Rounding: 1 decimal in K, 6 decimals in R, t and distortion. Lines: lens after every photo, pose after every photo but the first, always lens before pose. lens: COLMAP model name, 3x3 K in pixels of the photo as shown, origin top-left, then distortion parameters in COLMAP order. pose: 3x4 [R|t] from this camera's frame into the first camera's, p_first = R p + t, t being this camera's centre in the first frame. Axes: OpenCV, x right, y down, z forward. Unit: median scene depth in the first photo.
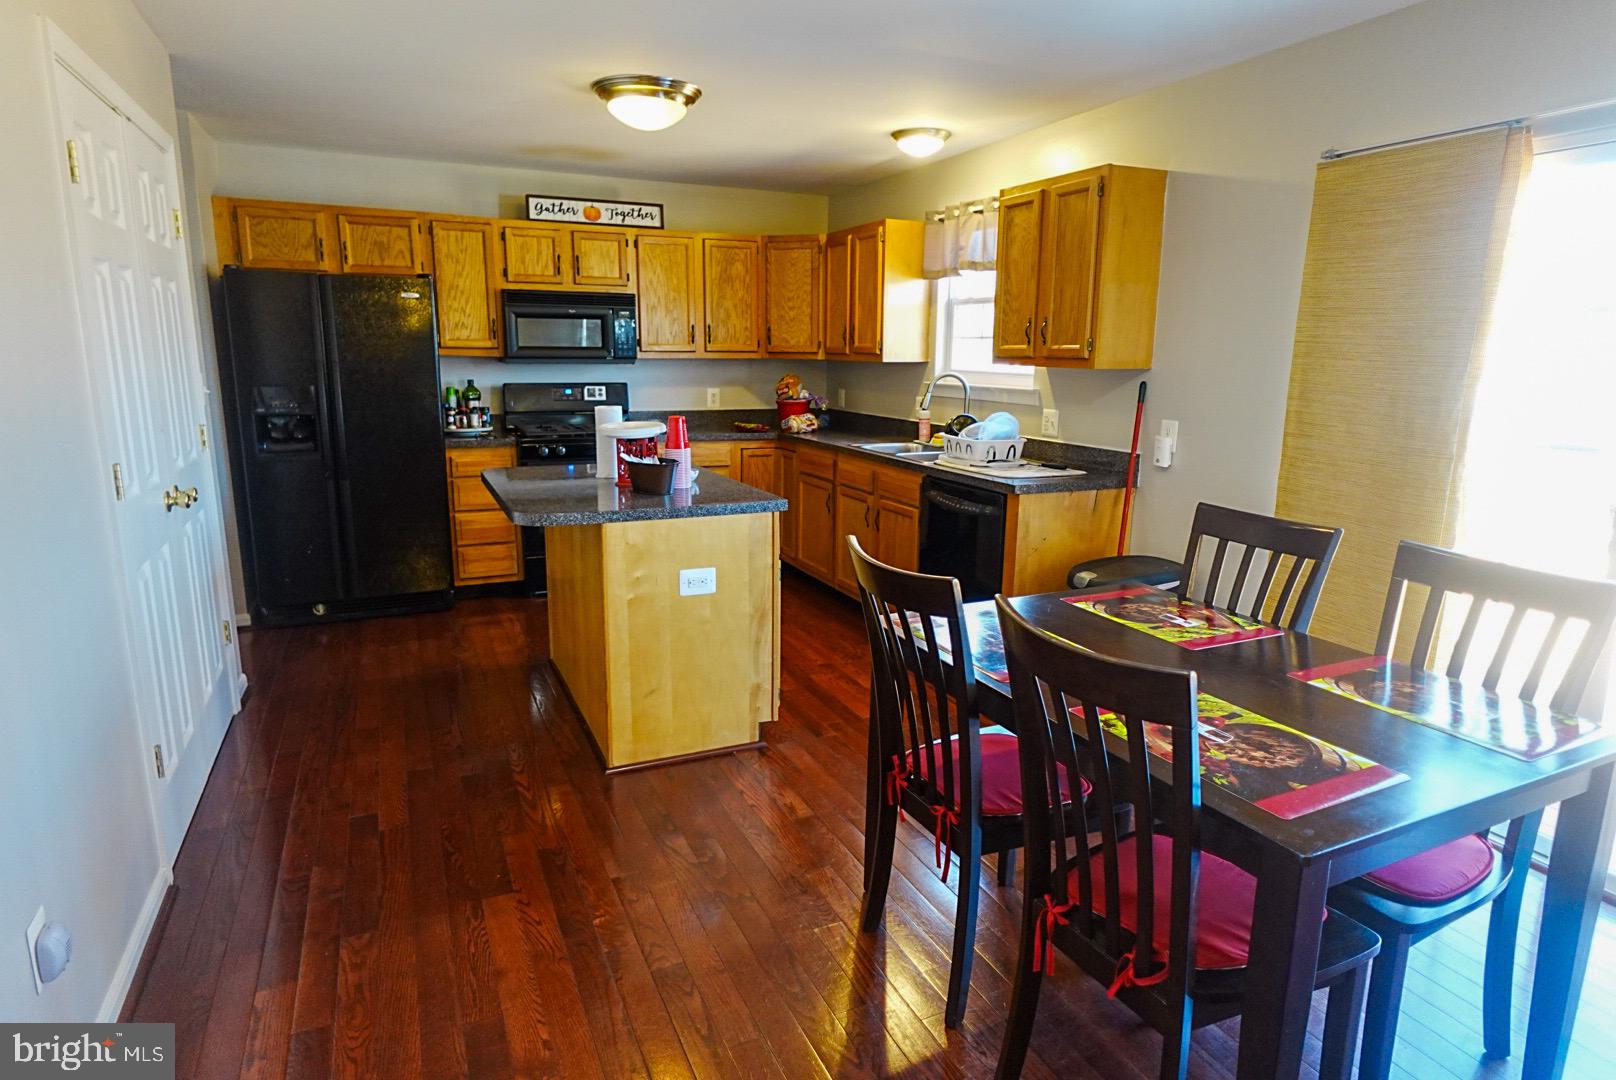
lens RADIAL K [[917.2, 0, 810.8], [0, 917.2, 540.1], [0, 0, 1]] dist [-0.006913, 0.003722]
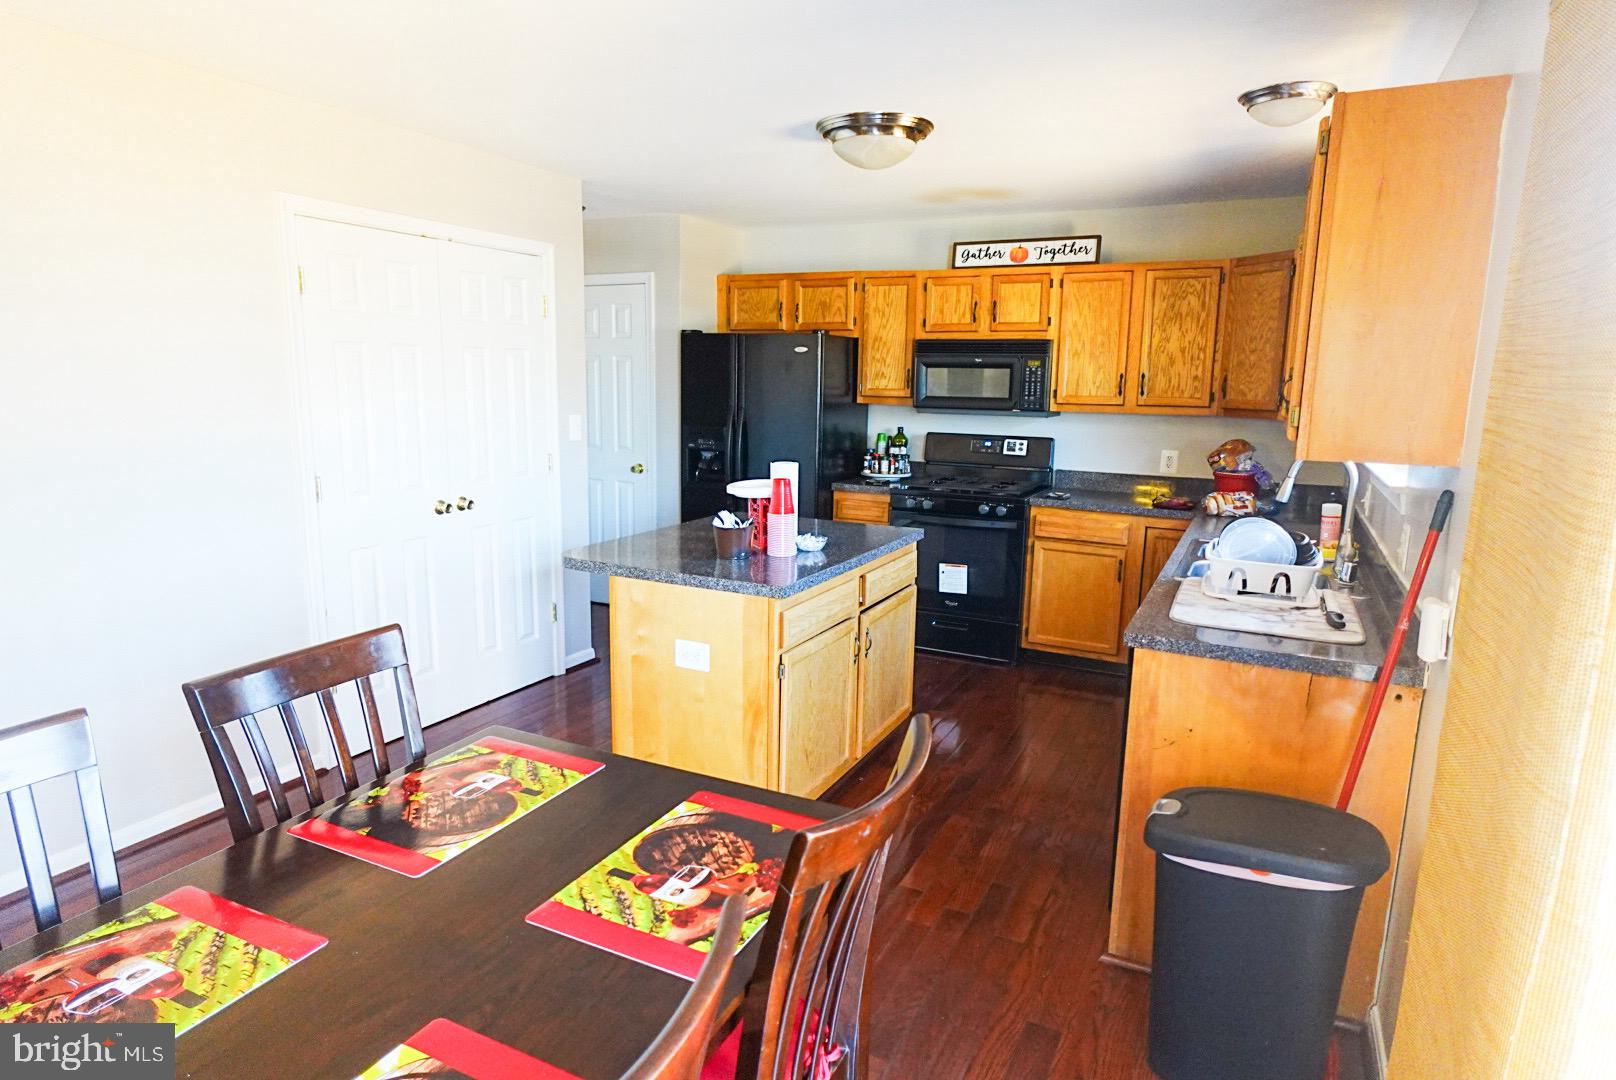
lens RADIAL K [[917.2, 0, 807.6], [0, 917.2, 538.7], [0, 0, 1]] dist [-0.006913, 0.003722]
pose [[0.621229, 0.136602, -0.771631, 0.389892], [-0.168438, 0.984950, 0.038759, -0.076209], [0.765312, 0.105894, 0.634889, 0.287401]]
